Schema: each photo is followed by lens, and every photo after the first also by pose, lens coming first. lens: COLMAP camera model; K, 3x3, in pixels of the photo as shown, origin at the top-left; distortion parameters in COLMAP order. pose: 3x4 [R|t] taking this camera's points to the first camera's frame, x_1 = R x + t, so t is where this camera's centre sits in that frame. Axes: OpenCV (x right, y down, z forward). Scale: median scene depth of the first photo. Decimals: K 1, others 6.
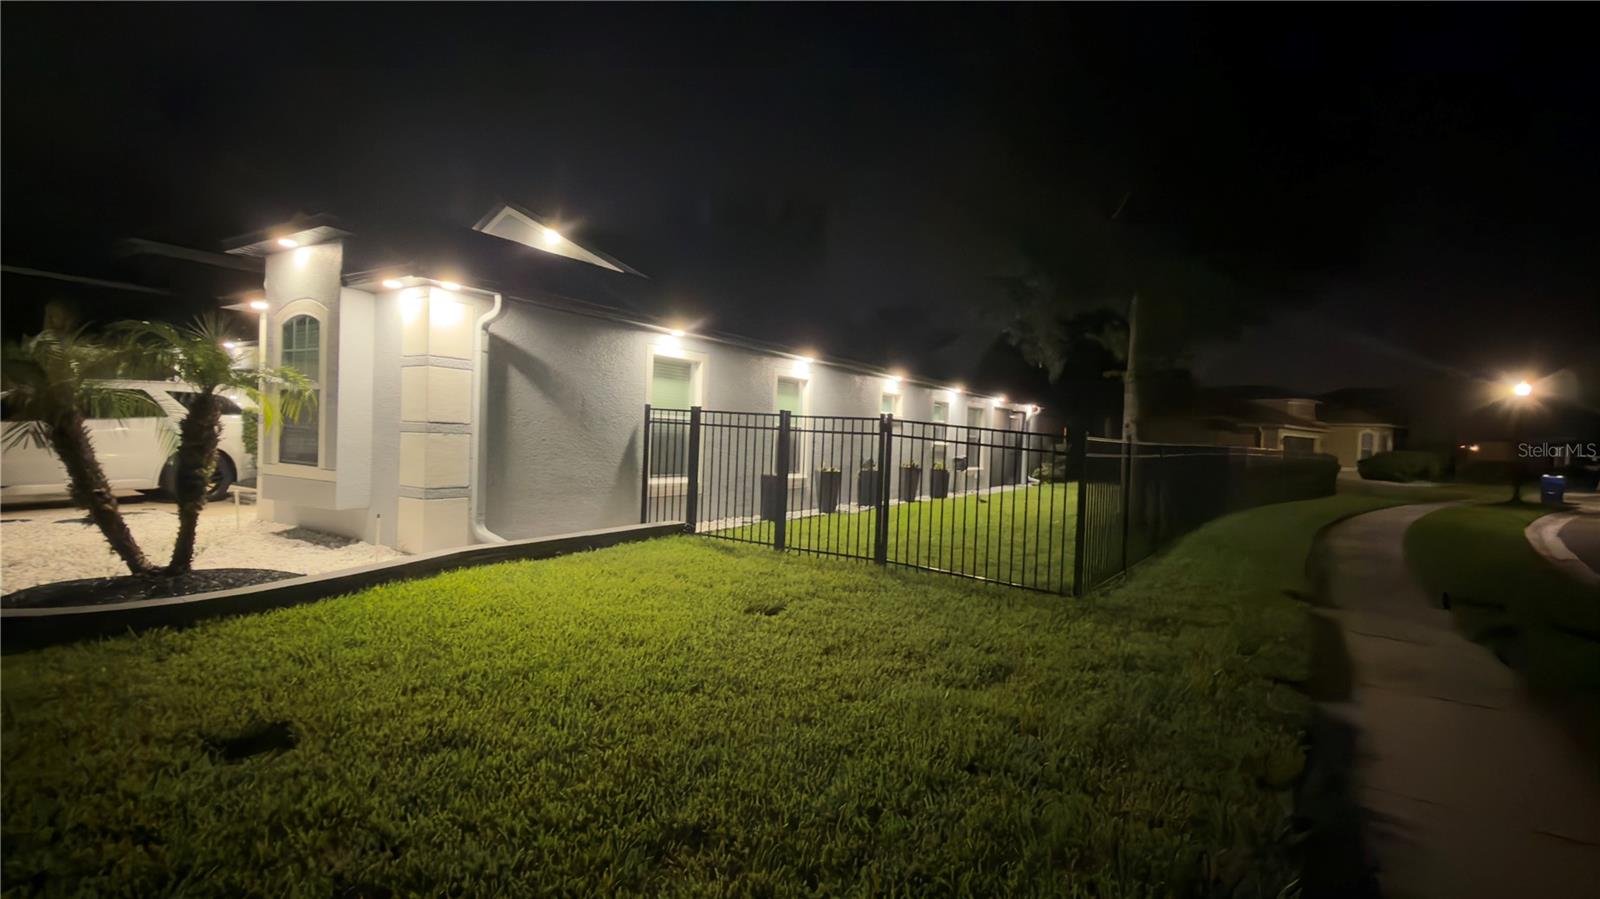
lens RADIAL K [[726.2, 0, 800.0], [0, 726.2, 449.5], [0, 0, 1]] dist [-0.000006, 0.000034]
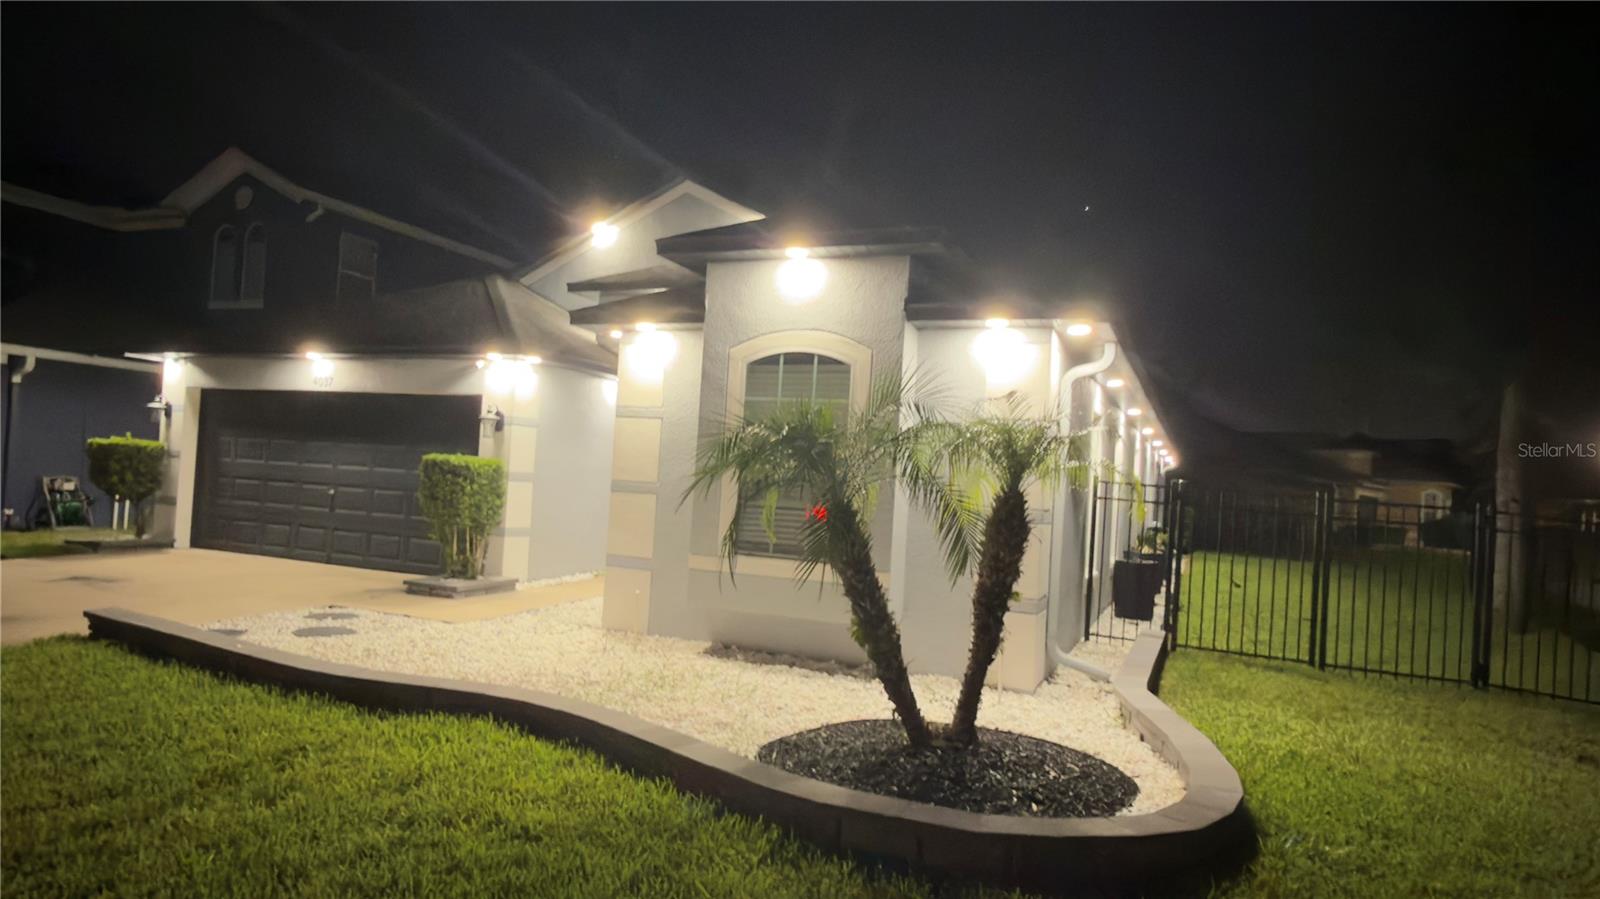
lens RADIAL K [[945.7, 0, 800.0], [0, 945.7, 449.5], [0, 0, 1]] dist [-0.002906, -0.000521]
pose [[0.987773, 0.030121, 0.152963, -0.831140], [-0.023607, 0.998743, -0.044225, -0.046811], [-0.154103, 0.040073, 0.987242, 0.074080]]
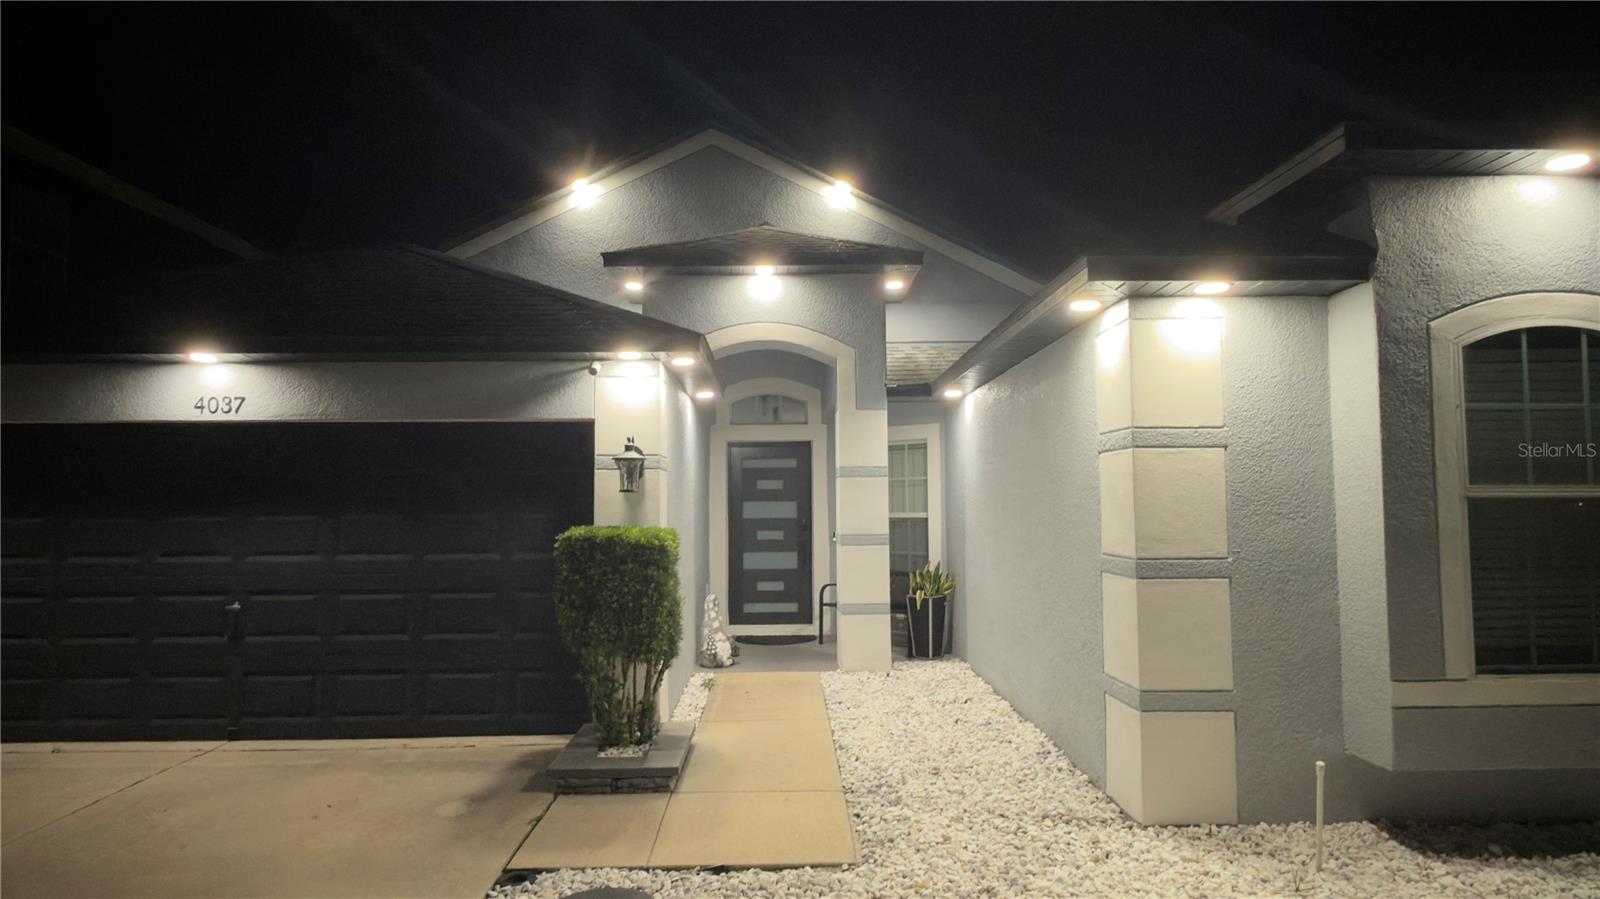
lens RADIAL K [[871.6, 0, 800.0], [0, 871.6, 449.5], [0, 0, 1]] dist [0.002177, 0.000494]
pose [[0.843445, -0.003295, 0.537206, -1.358172], [0.043348, 0.997138, -0.061943, -0.098855], [-0.535464, 0.075532, 0.841173, 0.805504]]
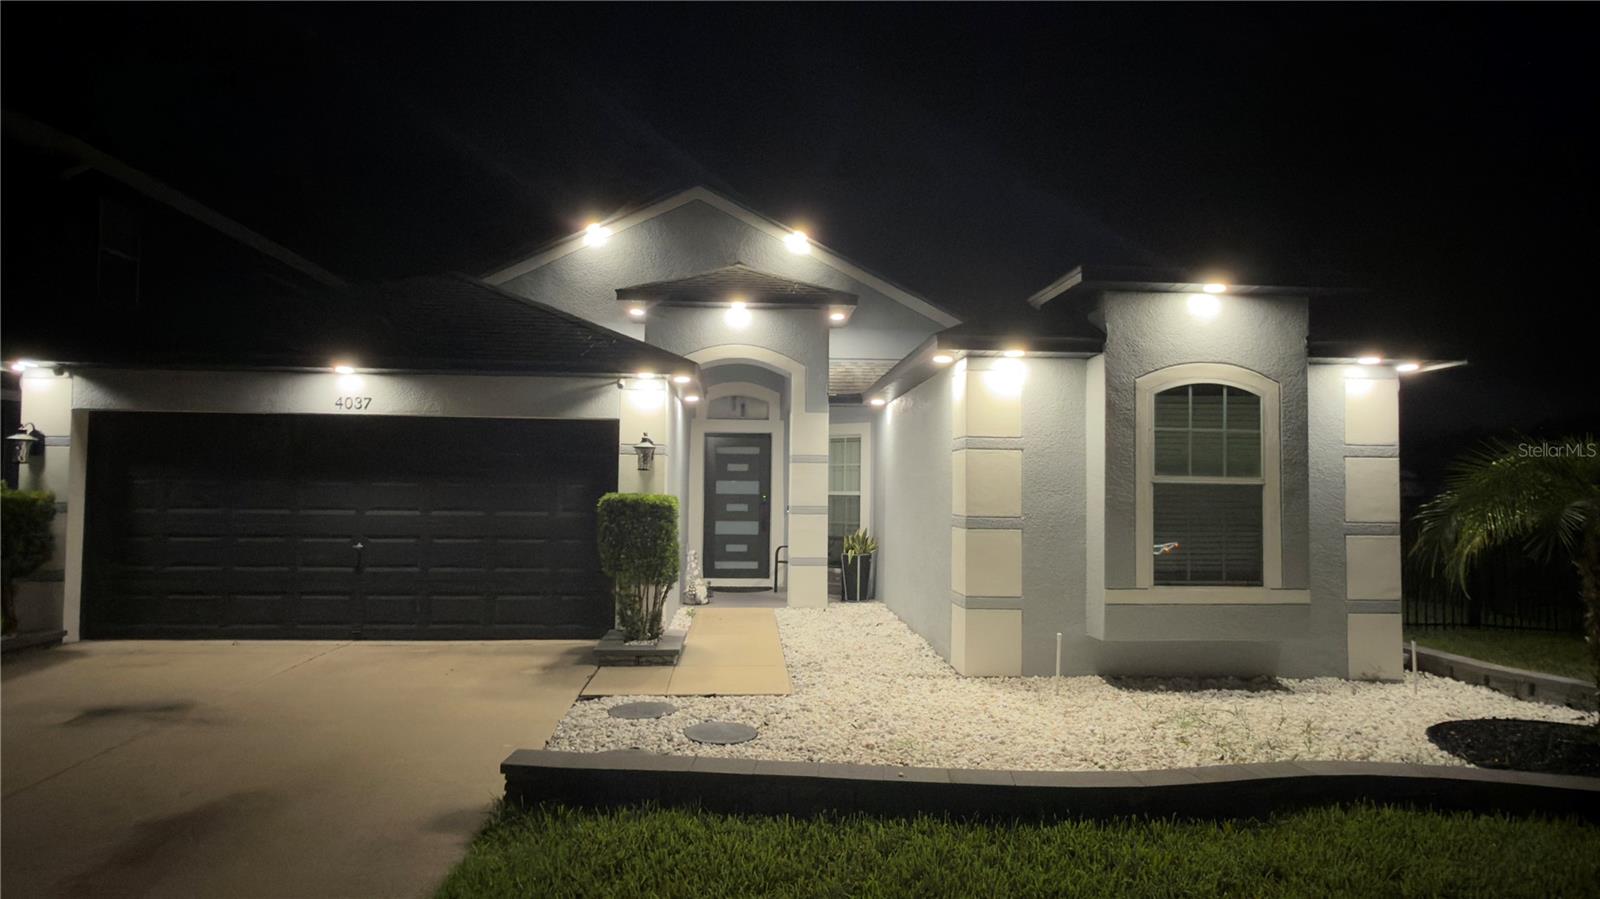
lens RADIAL K [[871.6, 0, 800.0], [0, 871.6, 449.5], [0, 0, 1]] dist [0.002177, 0.000494]
pose [[0.818873, 0.004236, 0.573959, -1.547172], [0.024299, 0.998820, -0.042040, -0.090550], [-0.573460, 0.048372, 0.817804, 0.511308]]
